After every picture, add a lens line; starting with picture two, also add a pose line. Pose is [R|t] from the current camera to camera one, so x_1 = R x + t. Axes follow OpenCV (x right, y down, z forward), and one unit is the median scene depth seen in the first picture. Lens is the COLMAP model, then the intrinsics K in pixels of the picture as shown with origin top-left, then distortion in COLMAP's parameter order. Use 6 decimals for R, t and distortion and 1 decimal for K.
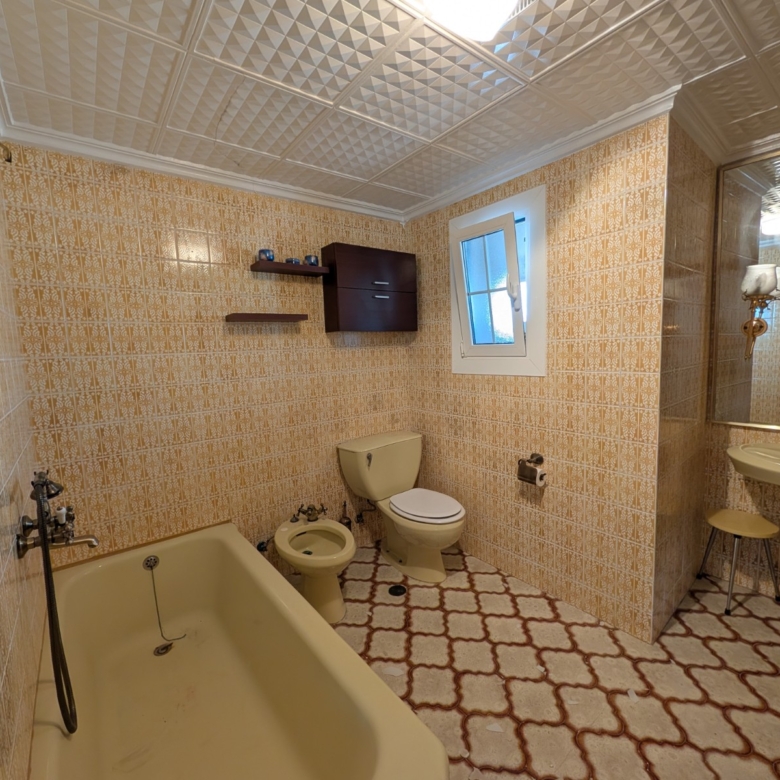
lens RADIAL K [[398.3, 0, 390.0], [0, 398.3, 388.4], [0, 0, 1]] dist [-0.001034, 0.000817]
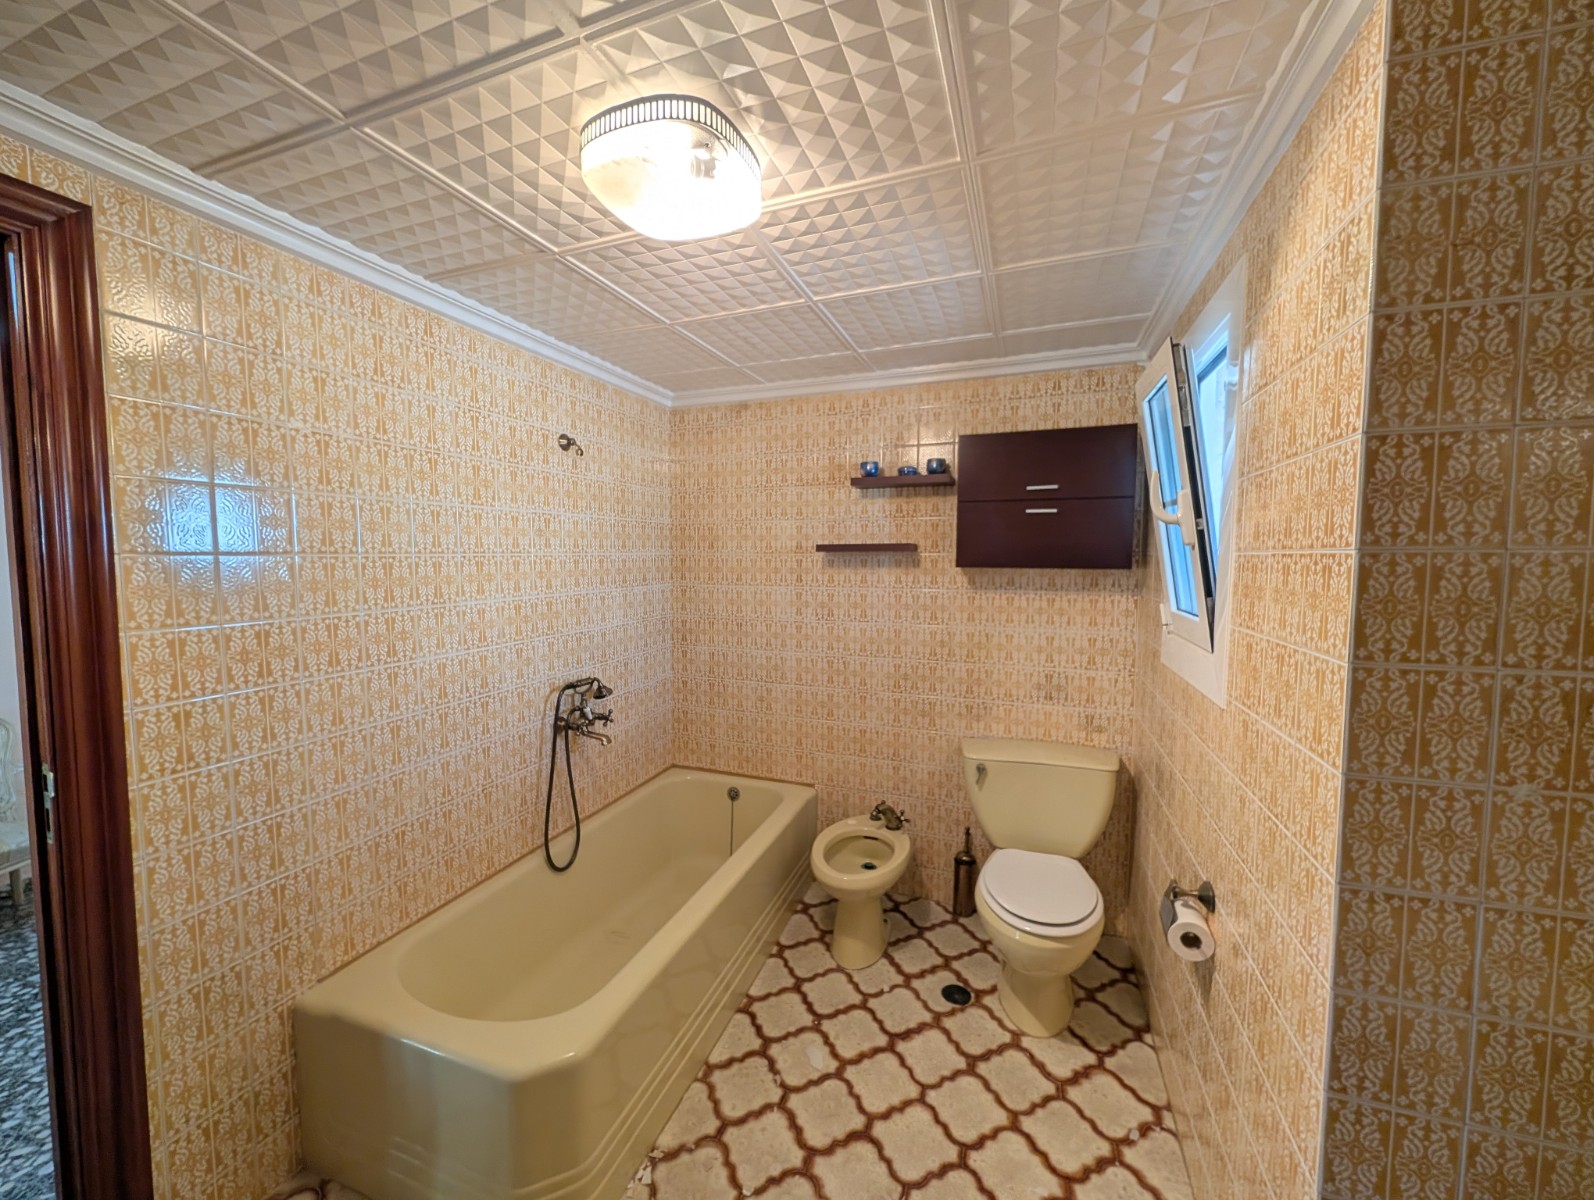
lens RADIAL K [[613.5, 0, 797.0], [0, 613.5, 600.0], [0, 0, 1]] dist [0.007534, -0.000040]
pose [[0.525184, 0.094904, -0.845680, 0.704297], [-0.107870, 0.993170, 0.044467, -0.124456], [0.844124, 0.067870, 0.531834, 0.273947]]
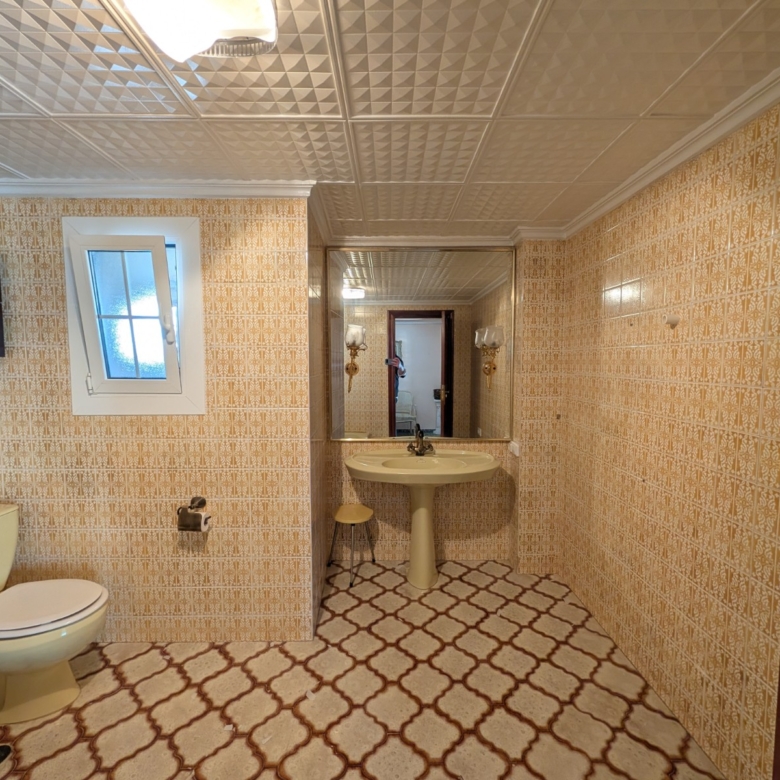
lens RADIAL K [[398.3, 0, 390.0], [0, 398.3, 388.4], [0, 0, 1]] dist [-0.001034, 0.000817]
pose [[0.605065, -0.017087, 0.795993, -0.105485], [0.057856, 0.998070, -0.022554, -0.046266], [-0.794071, 0.059699, 0.604886, 0.063435]]
